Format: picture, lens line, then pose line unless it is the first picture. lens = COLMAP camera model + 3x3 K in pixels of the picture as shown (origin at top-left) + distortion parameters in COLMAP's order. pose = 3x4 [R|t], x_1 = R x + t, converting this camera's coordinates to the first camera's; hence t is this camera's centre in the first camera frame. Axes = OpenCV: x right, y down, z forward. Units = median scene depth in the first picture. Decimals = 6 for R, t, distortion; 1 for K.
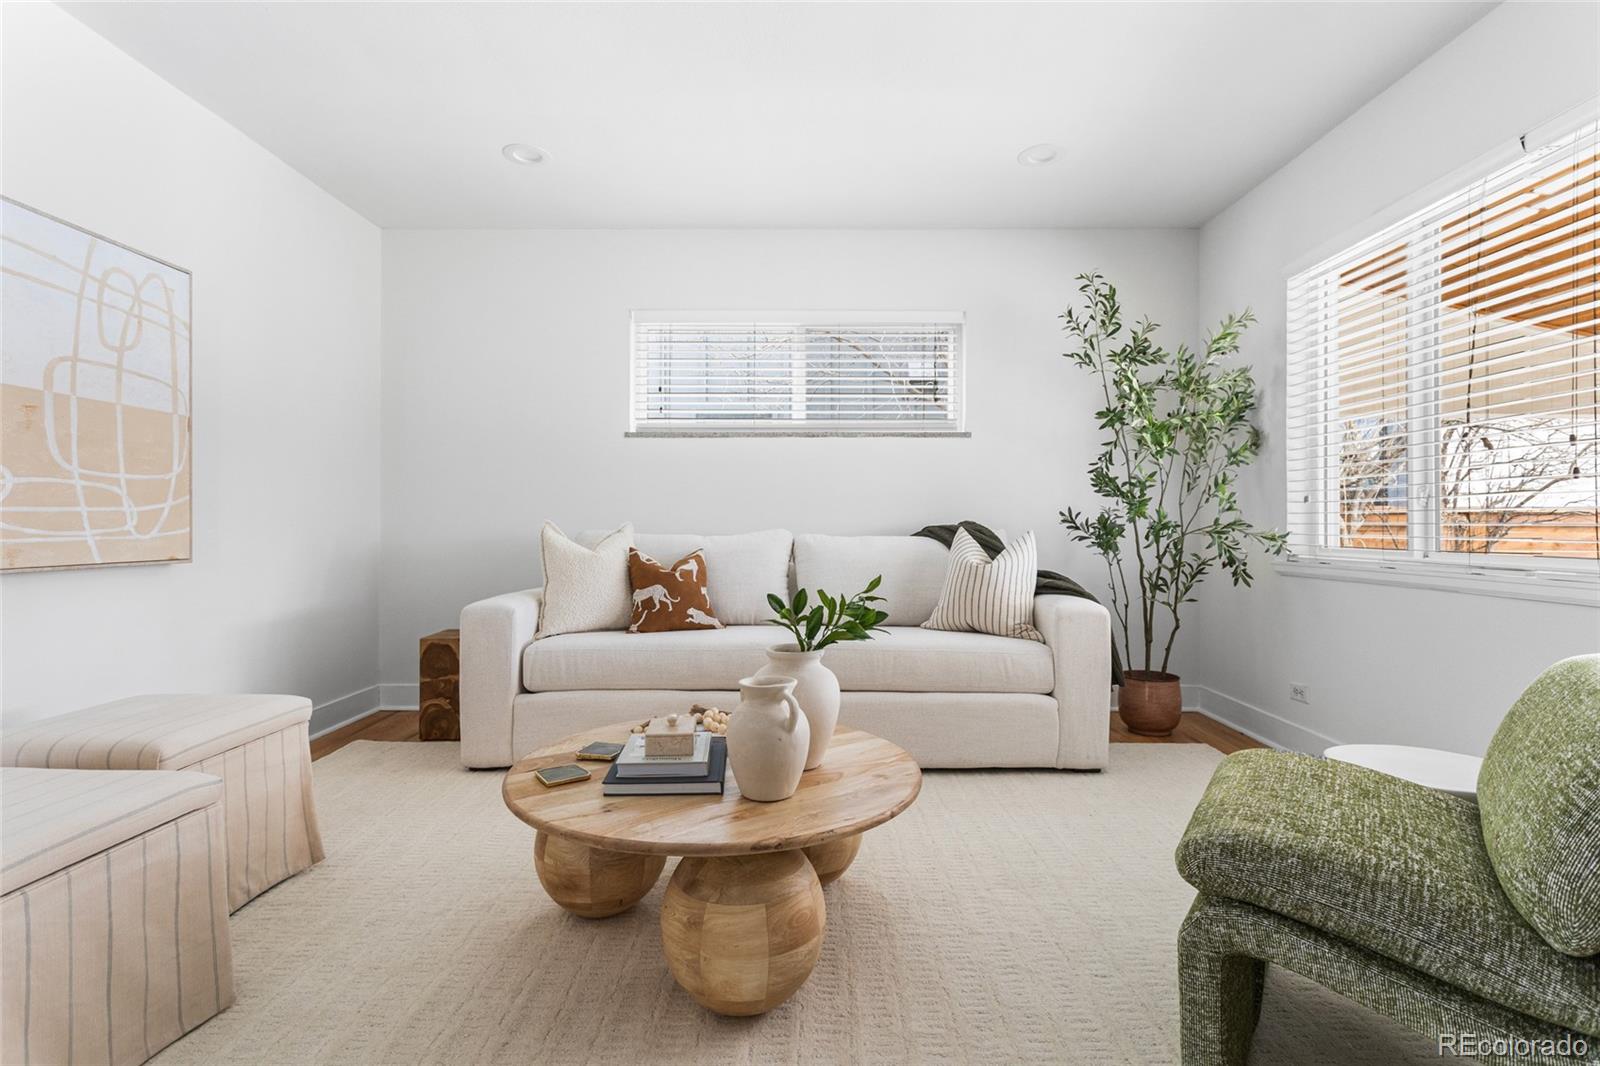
lens RADIAL K [[776.0, 0, 801.7], [0, 776.0, 521.1], [0, 0, 1]] dist [0.004869, 0.003298]
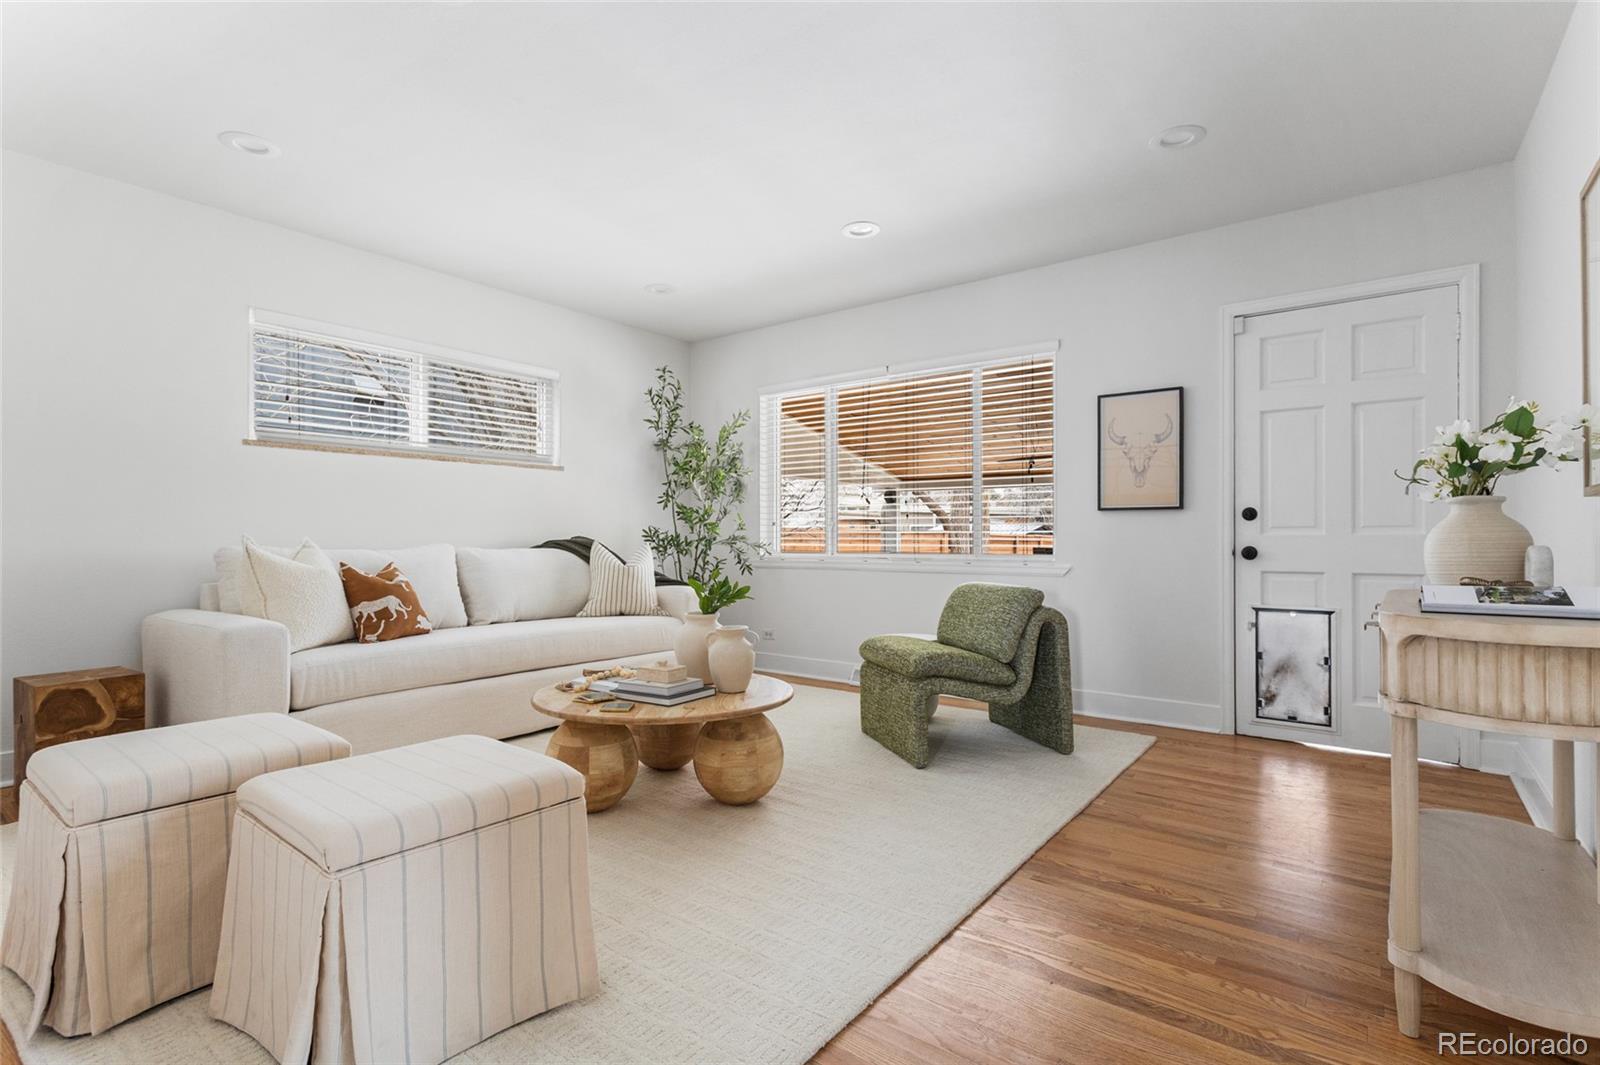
lens RADIAL K [[776.0, 0, 793.6], [0, 776.0, 541.5], [0, 0, 1]] dist [0.004869, 0.003298]
pose [[0.599824, -0.005185, 0.800115, -0.692137], [-0.001710, 0.999968, 0.007762, -0.002131], [-0.800130, -0.006024, 0.599796, -0.085650]]
